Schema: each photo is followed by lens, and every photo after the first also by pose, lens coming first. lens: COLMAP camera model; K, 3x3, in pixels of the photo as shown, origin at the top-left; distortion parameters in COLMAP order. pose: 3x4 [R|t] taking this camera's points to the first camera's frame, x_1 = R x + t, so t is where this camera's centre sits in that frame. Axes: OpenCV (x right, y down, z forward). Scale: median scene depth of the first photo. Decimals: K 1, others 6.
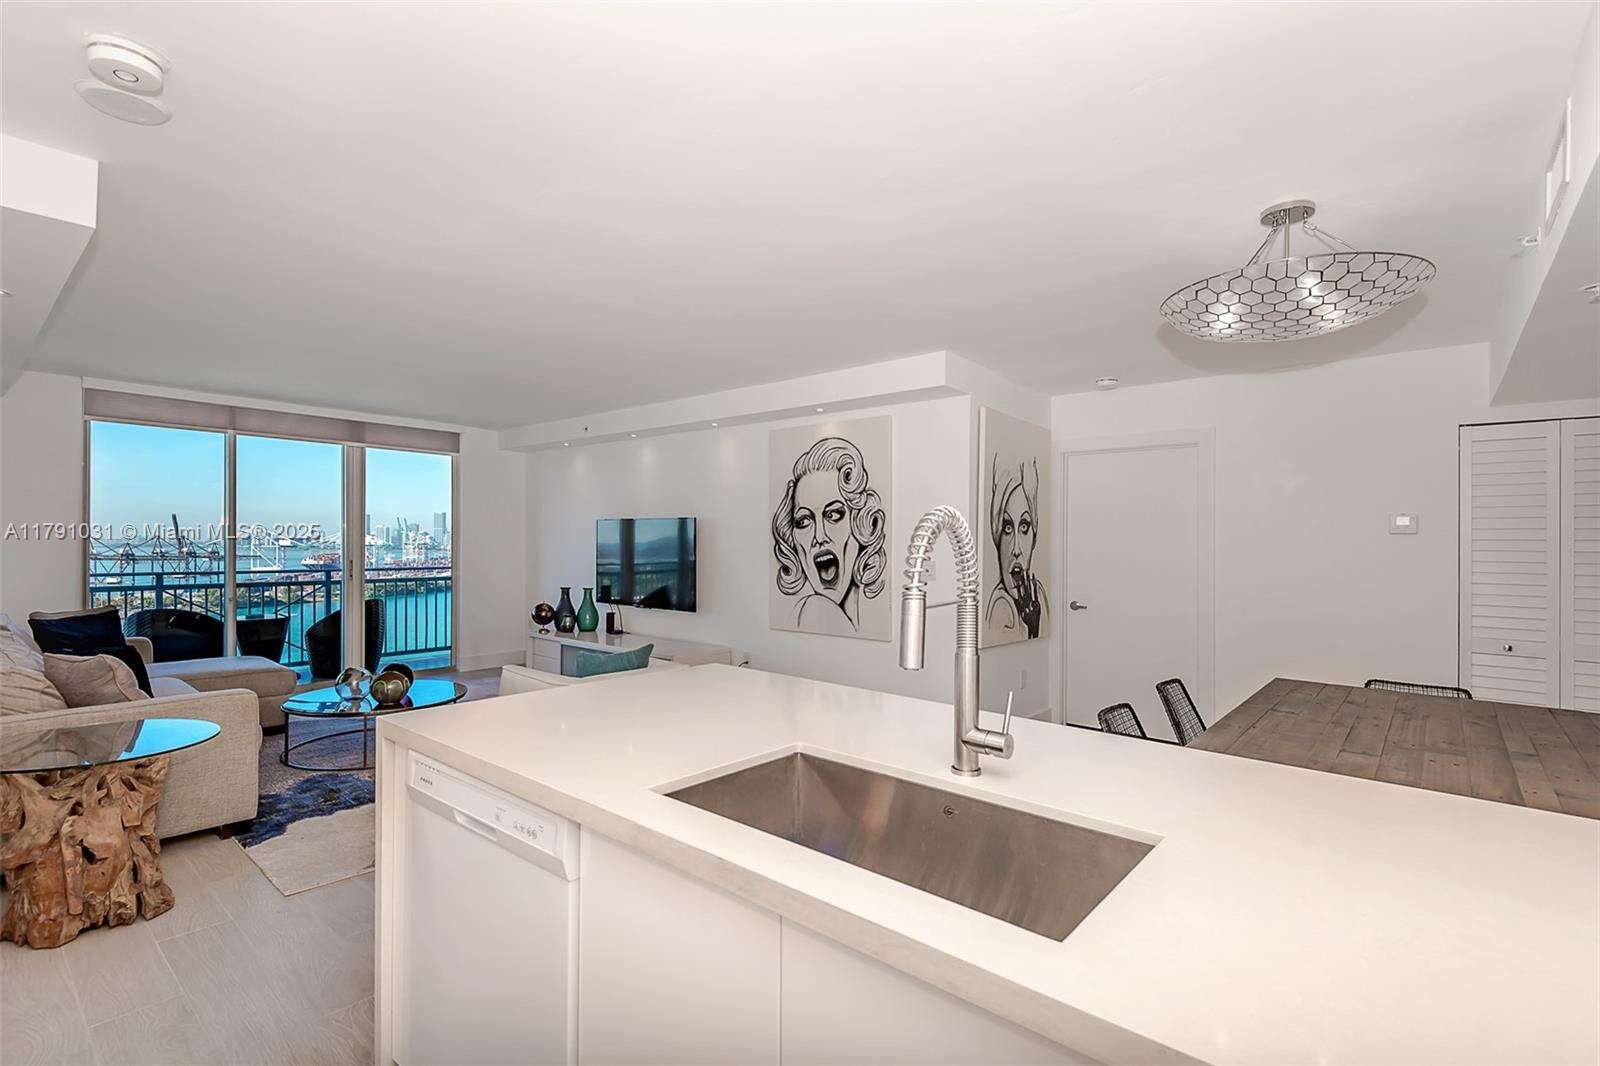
lens RADIAL K [[743.7, 0, 826.5], [0, 743.7, 525.7], [0, 0, 1]] dist [0.008773, -0.011729]
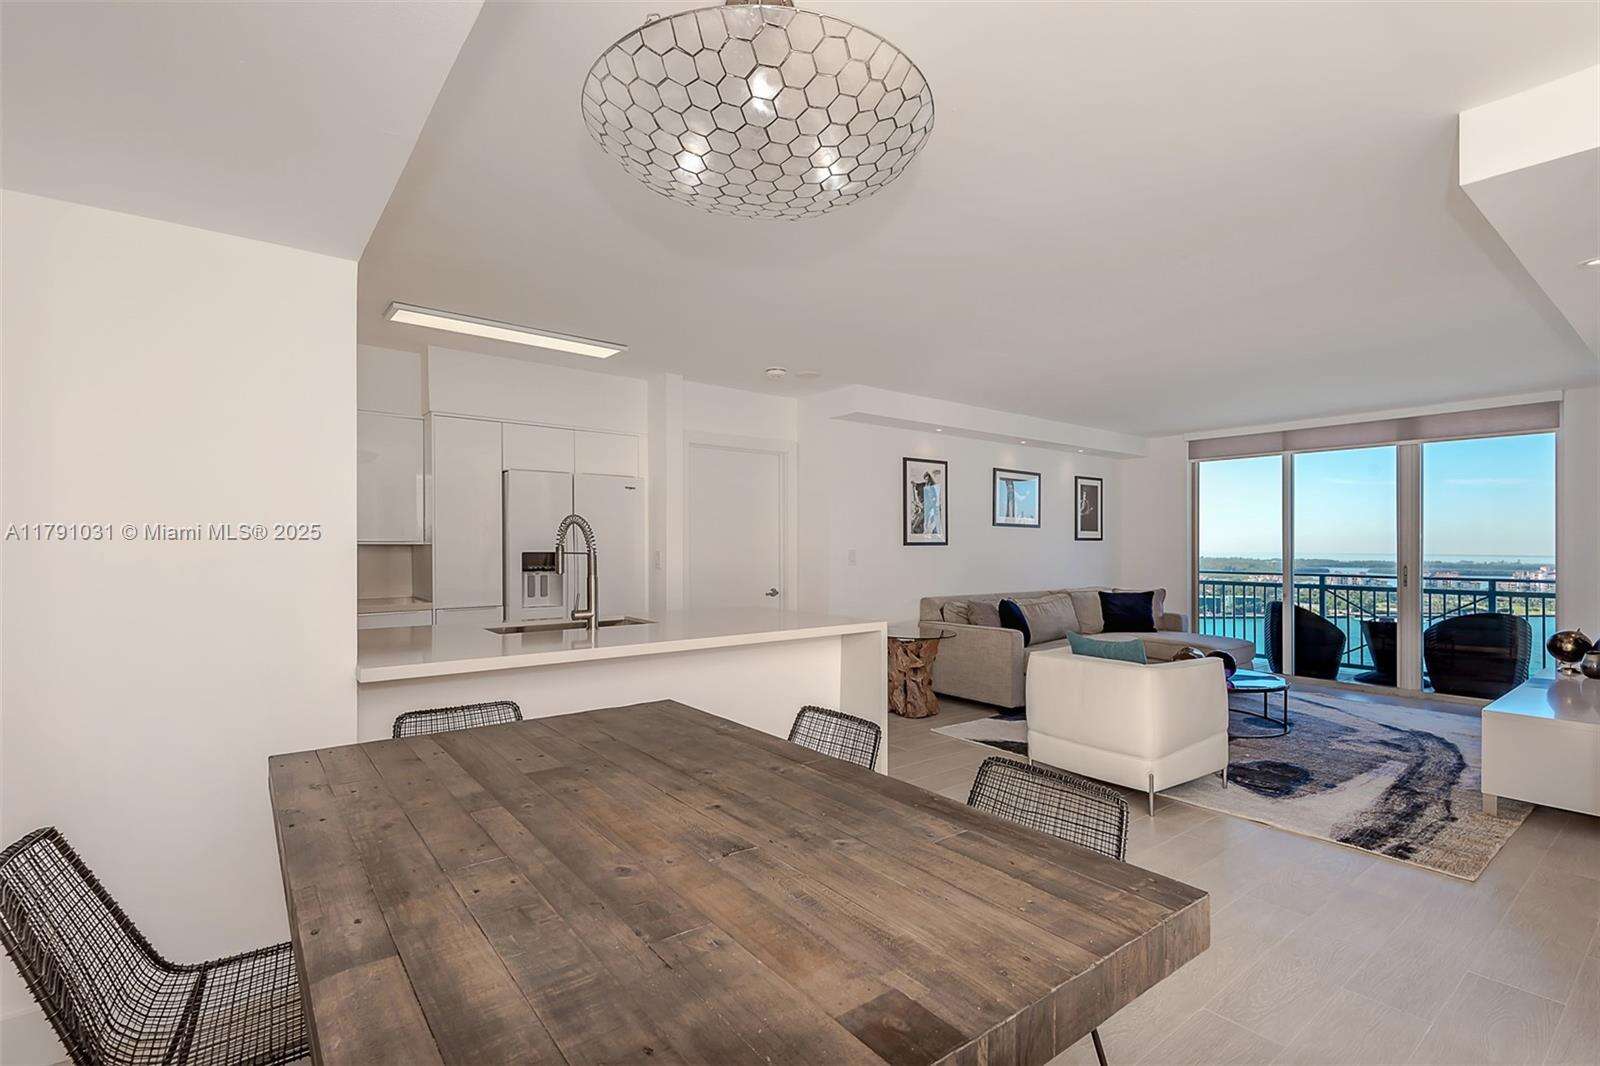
lens RADIAL K [[743.7, 0, 825.9], [0, 743.7, 509.9], [0, 0, 1]] dist [0.008773, -0.011729]
pose [[-0.188068, -0.058428, -0.980417, 0.555444], [0.018542, 0.997840, -0.063023, 0.025600], [0.981981, -0.030031, -0.186579, 0.561124]]
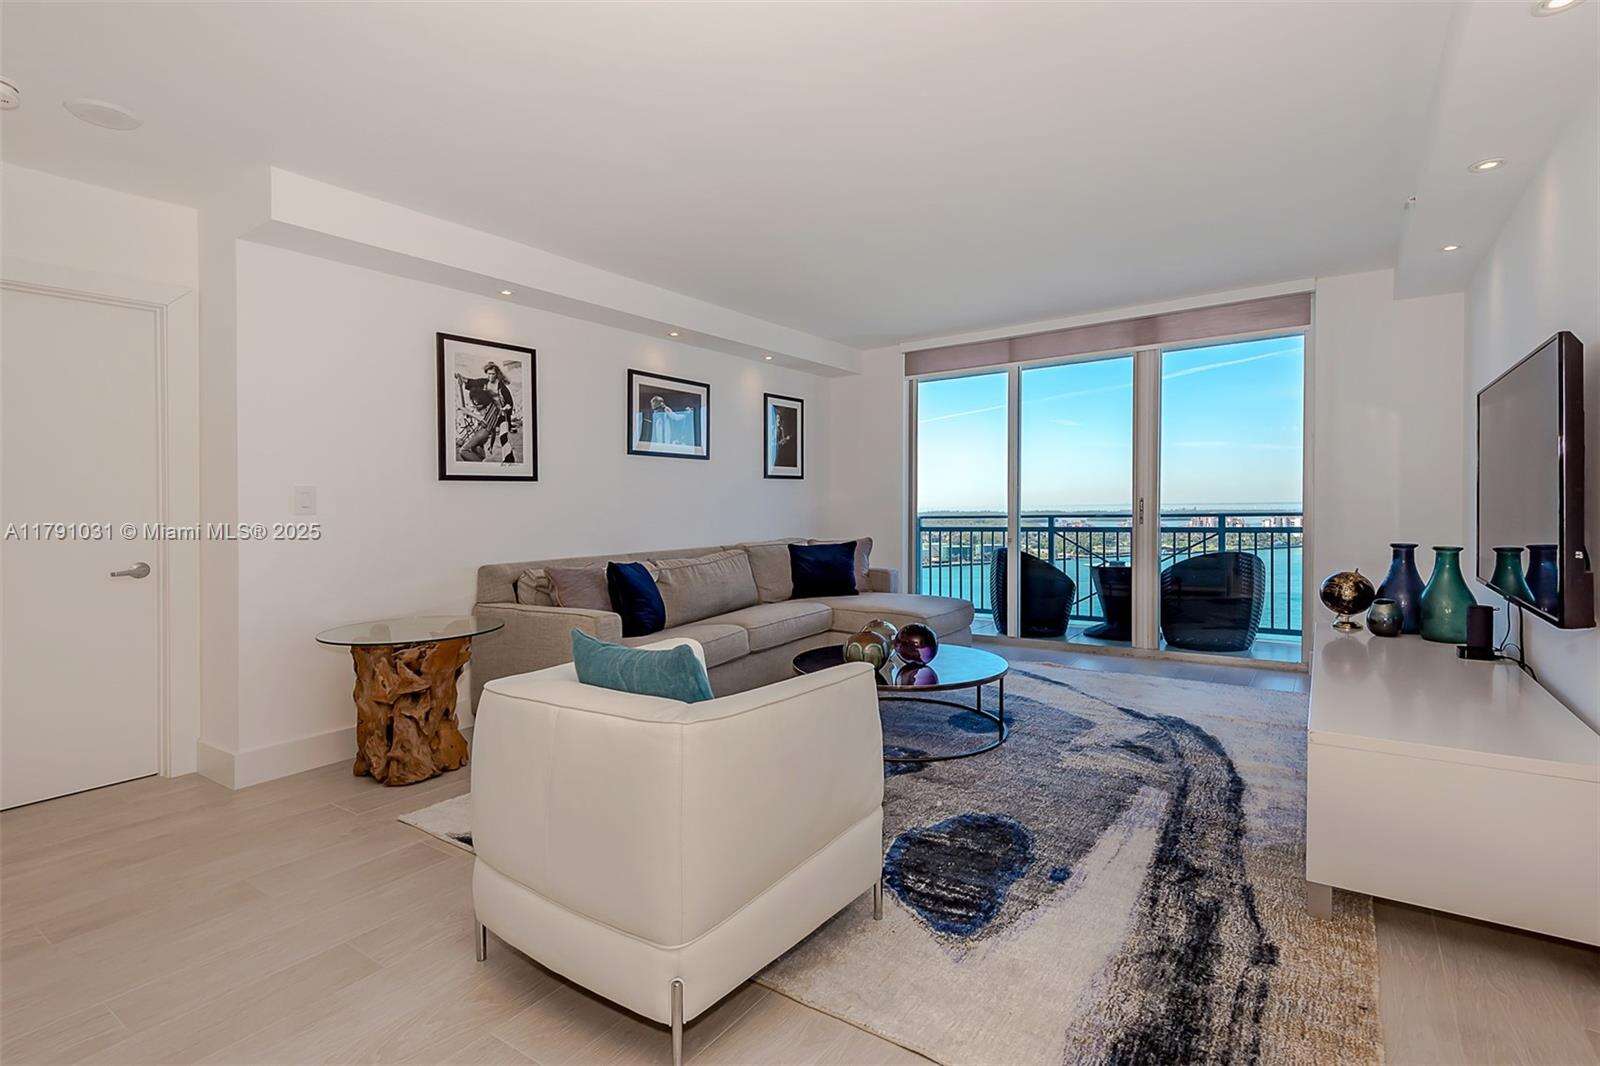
lens RADIAL K [[743.7, 0, 808.0], [0, 743.7, 512.8], [0, 0, 1]] dist [0.008773, -0.011729]
pose [[0.080273, -0.004232, -0.996764, 0.130365], [0.048561, 0.998820, -0.000330, 0.055912], [0.995589, -0.048377, 0.080384, 0.739971]]
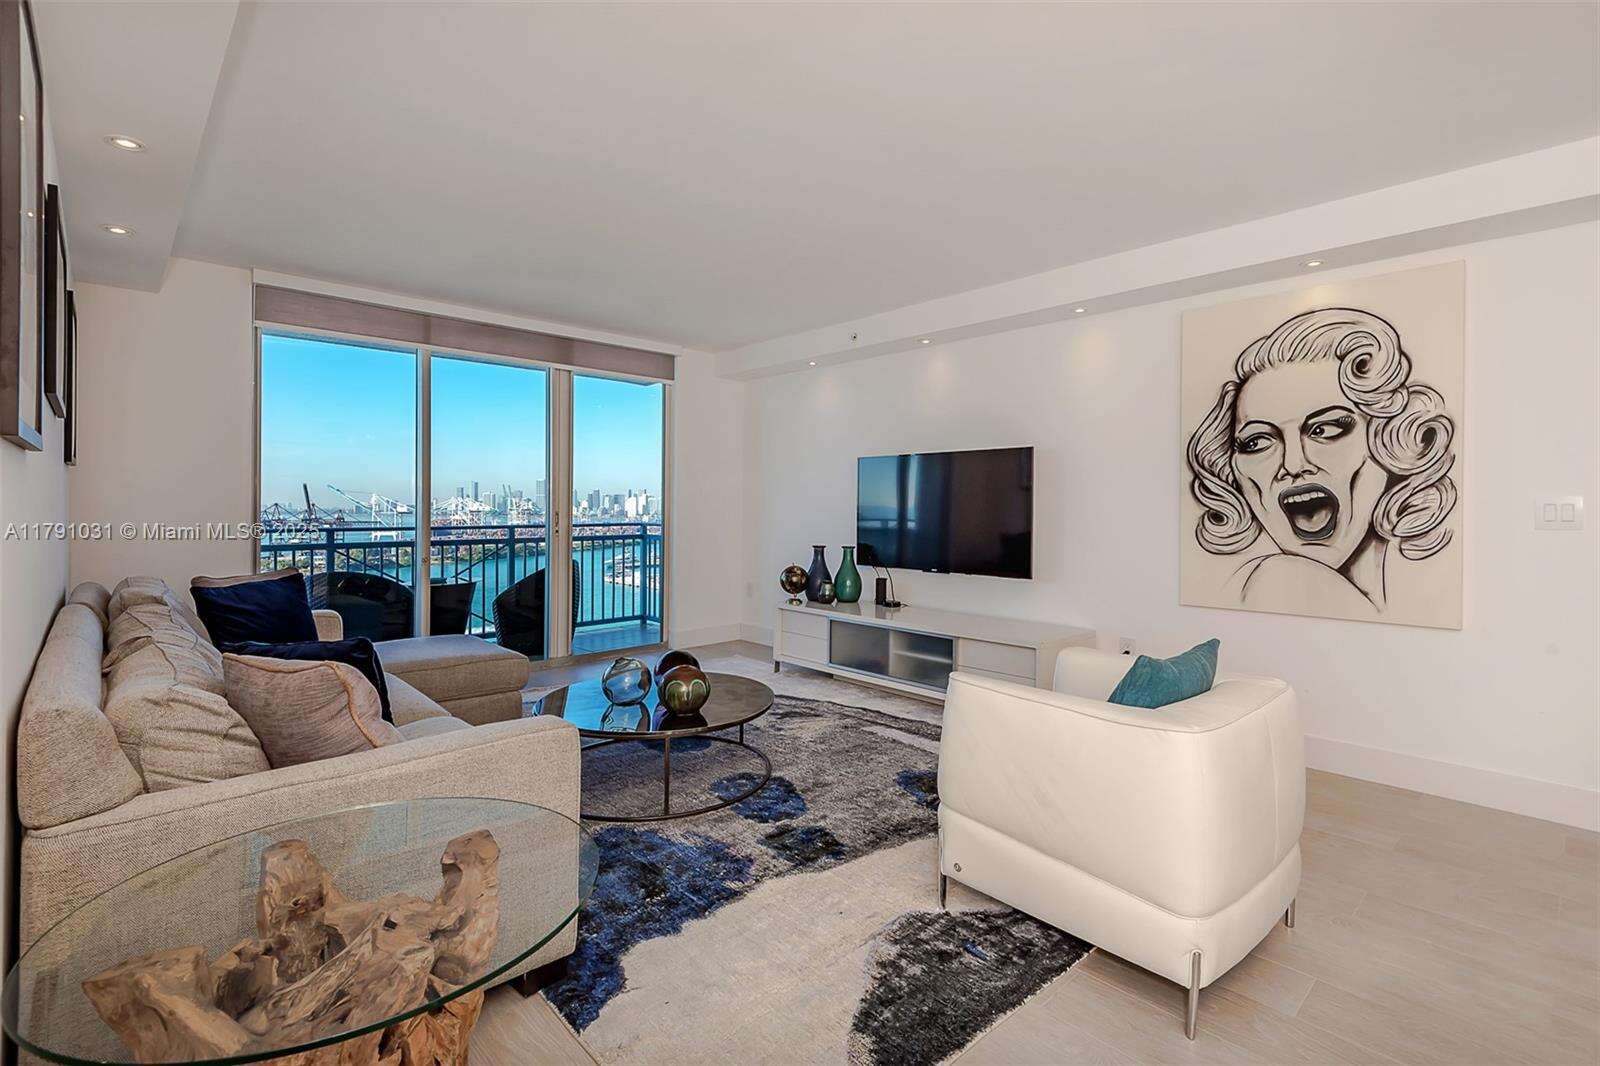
lens RADIAL K [[743.7, 0, 828.7], [0, 743.7, 486.1], [0, 0, 1]] dist [0.008773, -0.011729]
pose [[0.994190, -0.008741, -0.107288, -0.330520], [0.008207, 0.999952, -0.005418, 0.032651], [0.107330, 0.004506, 0.994213, 0.298964]]
